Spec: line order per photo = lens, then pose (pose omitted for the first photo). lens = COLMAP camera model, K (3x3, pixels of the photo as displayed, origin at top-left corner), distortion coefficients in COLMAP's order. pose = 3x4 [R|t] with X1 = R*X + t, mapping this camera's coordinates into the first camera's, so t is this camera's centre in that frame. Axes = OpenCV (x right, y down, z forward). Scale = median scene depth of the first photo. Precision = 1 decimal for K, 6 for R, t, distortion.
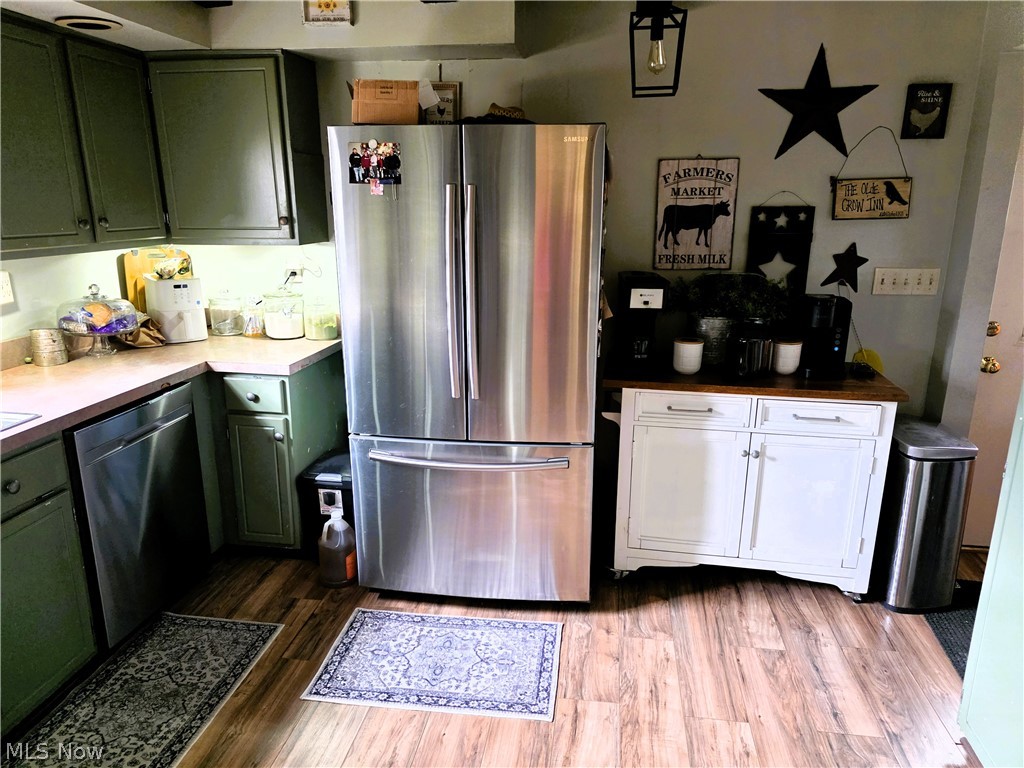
lens RADIAL K [[693.7, 0, 511.7], [0, 693.7, 380.1], [0, 0, 1]] dist [0.047299, -0.038924]
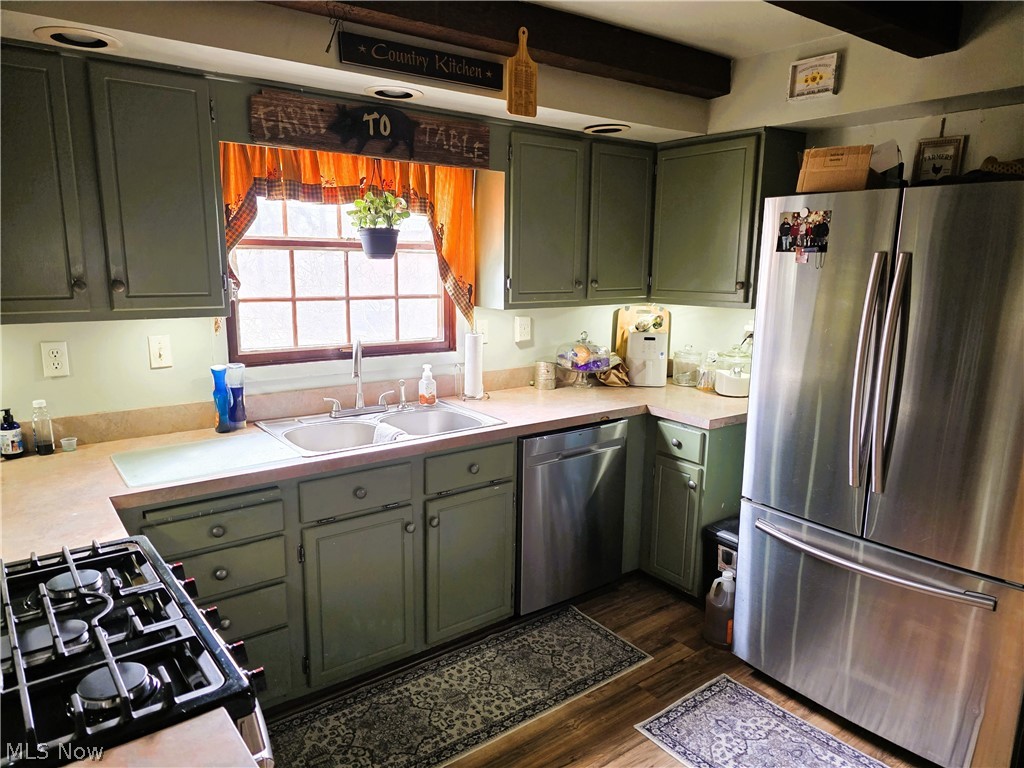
lens RADIAL K [[682.9, 0, 512.0], [0, 682.9, 384.0], [0, 0, 1]] dist [0.080225, -0.079384]
pose [[0.713195, 0.134223, -0.687994, 0.185000], [-0.186542, 0.982446, -0.001705, -0.018096], [0.675688, 0.129556, 0.725714, 0.034117]]
